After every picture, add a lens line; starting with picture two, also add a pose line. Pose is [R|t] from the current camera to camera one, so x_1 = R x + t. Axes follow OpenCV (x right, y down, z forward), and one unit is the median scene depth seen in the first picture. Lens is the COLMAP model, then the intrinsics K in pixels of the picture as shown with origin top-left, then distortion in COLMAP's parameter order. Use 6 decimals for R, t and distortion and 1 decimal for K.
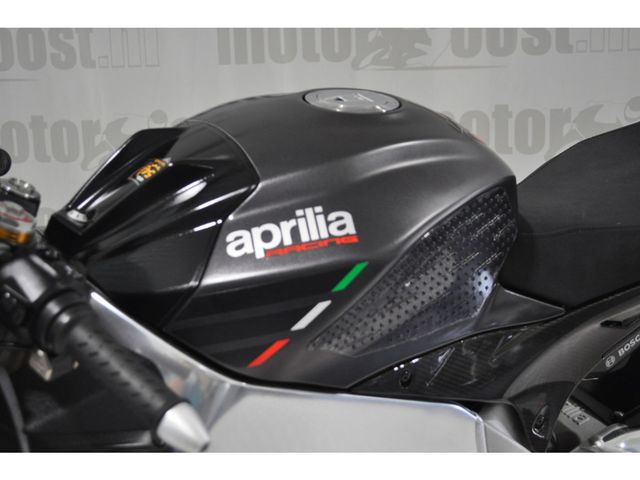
lens RADIAL K [[940.6, 0, 320.0], [0, 940.6, 239.4], [0, 0, 1]] dist [-0.018751, 0.000000]
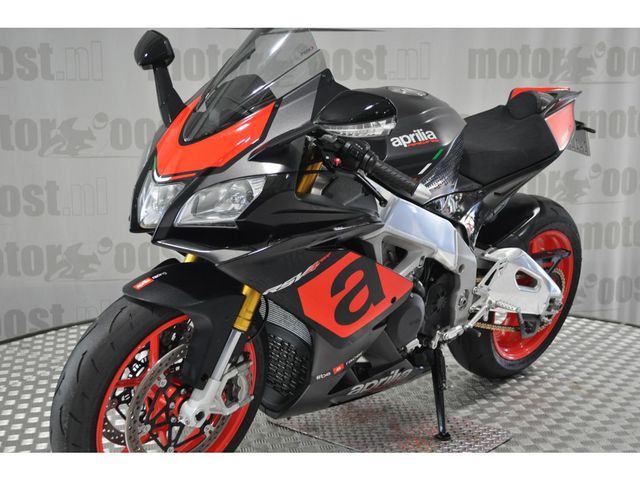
lens RADIAL K [[940.6, 0, 318.6], [0, 940.6, 237.8], [0, 0, 1]] dist [-0.018751, 0.000000]
pose [[0.945518, -0.025322, 0.324584, -0.322884], [0.036270, 0.998957, -0.027724, 0.094402], [-0.323544, 0.037986, 0.945450, -0.385669]]
